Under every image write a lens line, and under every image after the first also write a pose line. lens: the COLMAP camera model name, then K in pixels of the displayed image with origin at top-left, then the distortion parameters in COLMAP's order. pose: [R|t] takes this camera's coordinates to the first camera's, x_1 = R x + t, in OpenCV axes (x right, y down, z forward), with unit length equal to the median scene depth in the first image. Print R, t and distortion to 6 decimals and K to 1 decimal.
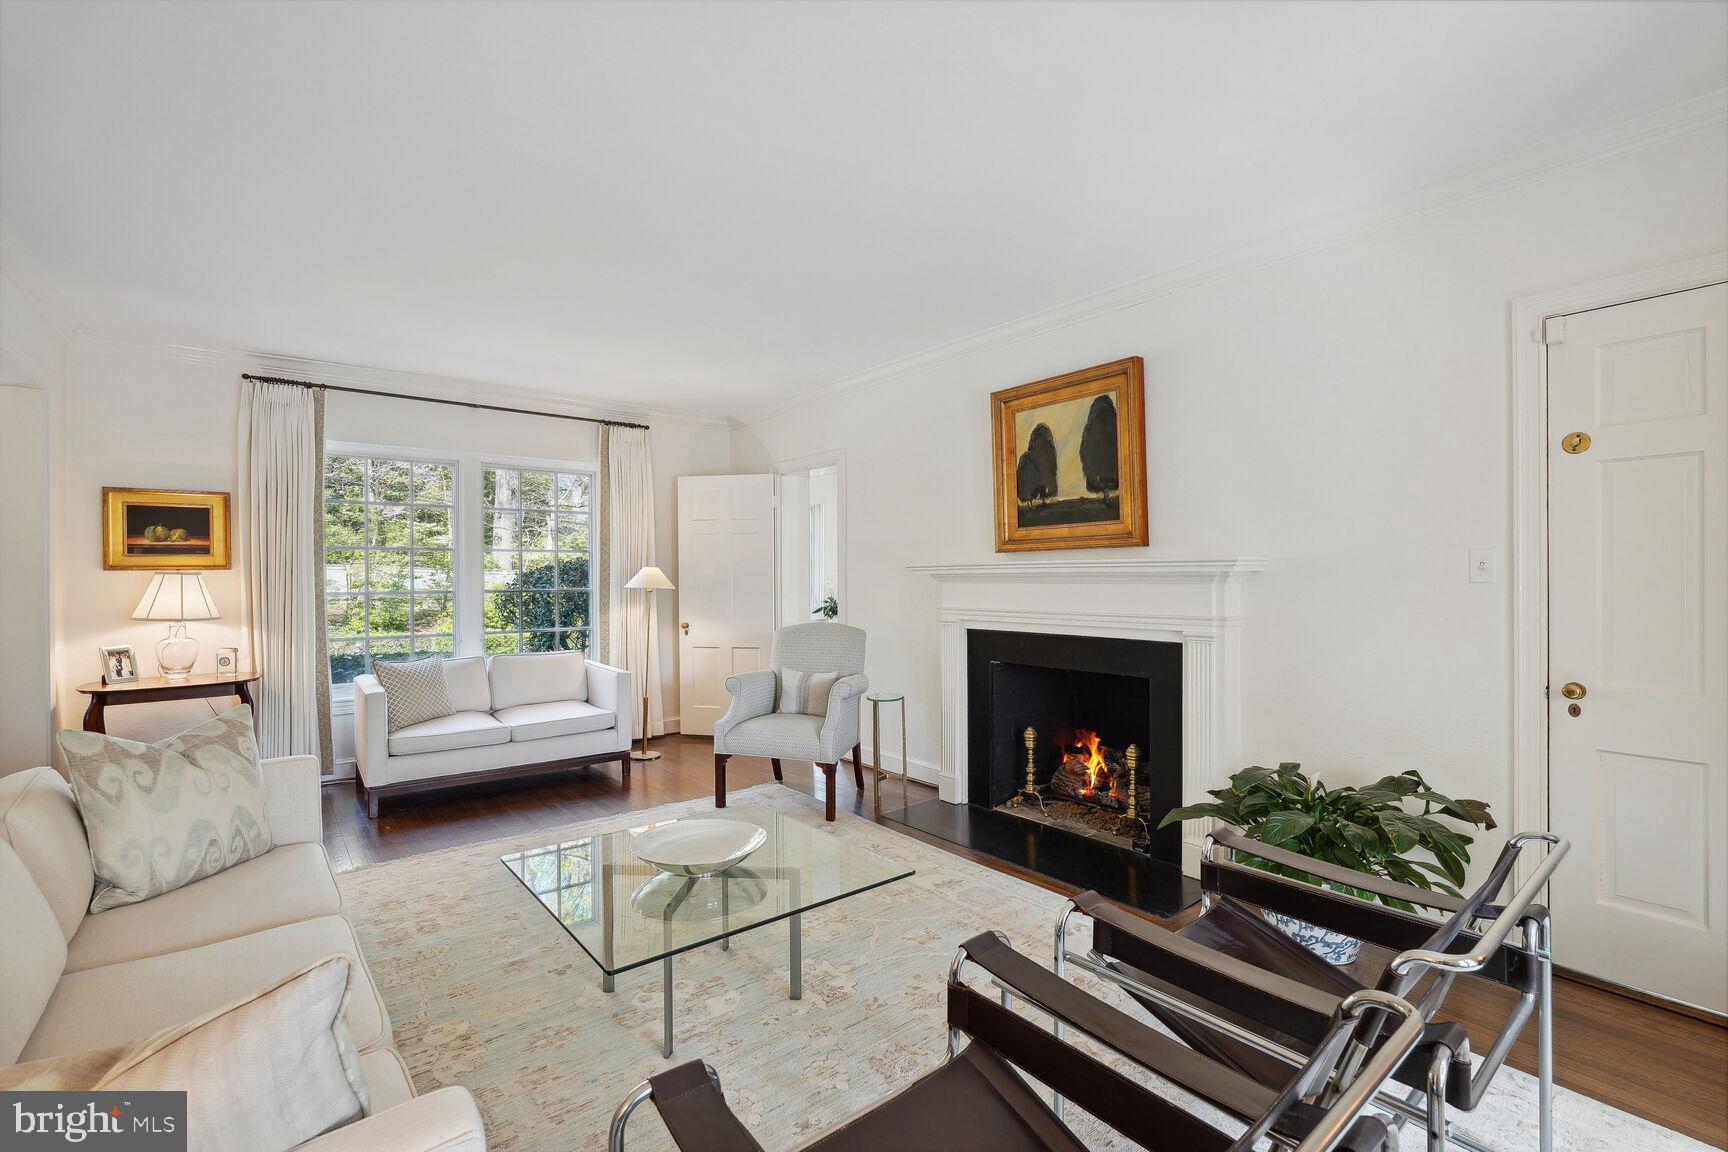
lens RADIAL K [[774.2, 0, 864.6], [0, 774.2, 572.1], [0, 0, 1]] dist [-0.005809, -0.000314]
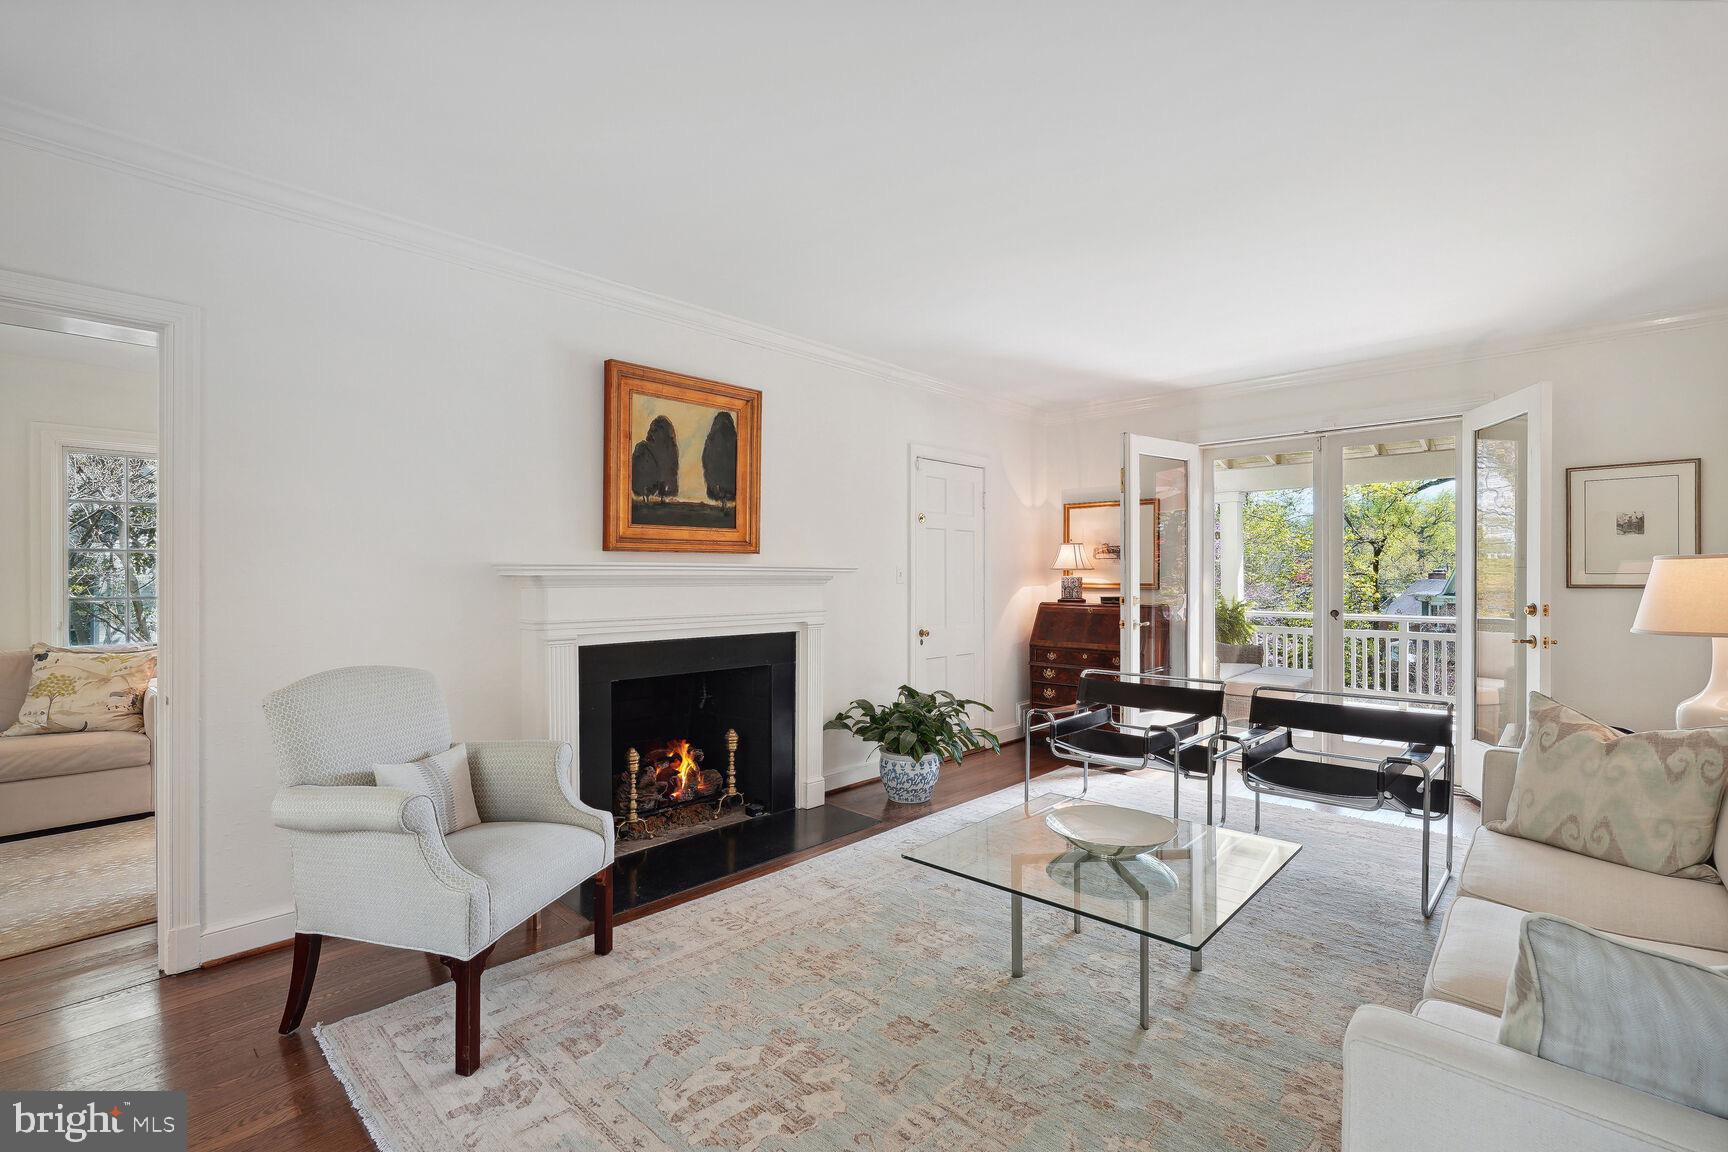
lens RADIAL K [[774.2, 0, 863.9], [0, 774.2, 576.3], [0, 0, 1]] dist [-0.005809, -0.000314]
pose [[-0.129445, 0.007123, 0.991561, -0.754126], [-0.000115, 0.999974, -0.007198, 0.008699], [-0.991587, -0.001046, -0.129441, 0.909303]]
